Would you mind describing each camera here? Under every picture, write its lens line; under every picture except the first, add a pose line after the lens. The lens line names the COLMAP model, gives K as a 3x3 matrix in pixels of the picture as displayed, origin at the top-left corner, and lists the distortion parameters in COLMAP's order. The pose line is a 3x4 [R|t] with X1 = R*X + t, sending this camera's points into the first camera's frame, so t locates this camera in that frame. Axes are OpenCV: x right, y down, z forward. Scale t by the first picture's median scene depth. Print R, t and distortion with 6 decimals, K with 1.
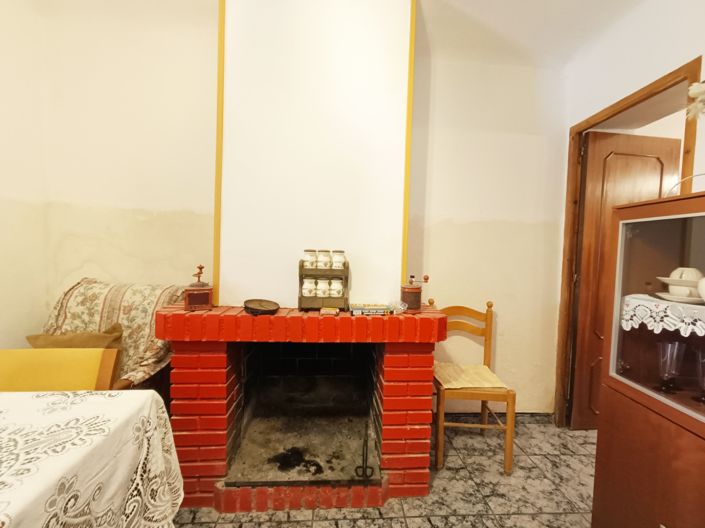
lens RADIAL K [[315.9, 0, 355.1], [0, 315.9, 264.8], [0, 0, 1]] dist [0.001265, -0.000214]
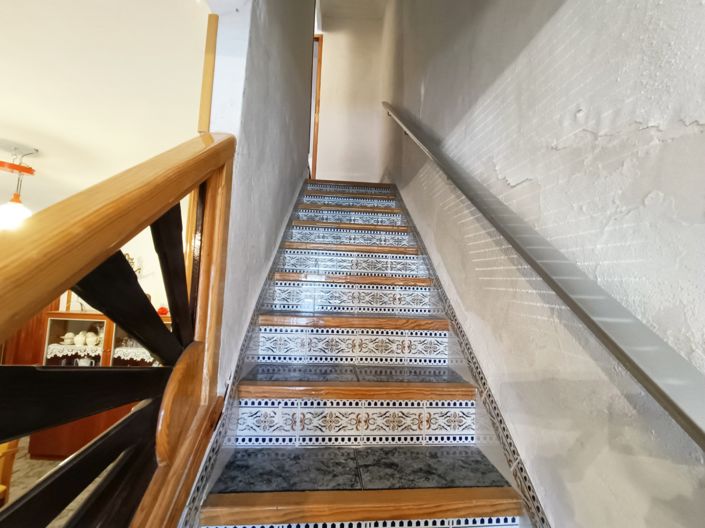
lens RADIAL K [[315.9, 0, 355.1], [0, 315.9, 264.8], [0, 0, 1]] dist [0.001265, -0.000214]
pose [[-0.024499, 0.077712, 0.996675, -1.459088], [0.012558, 0.996919, -0.077423, -0.259898], [-0.999621, 0.010620, -0.025400, -1.158733]]
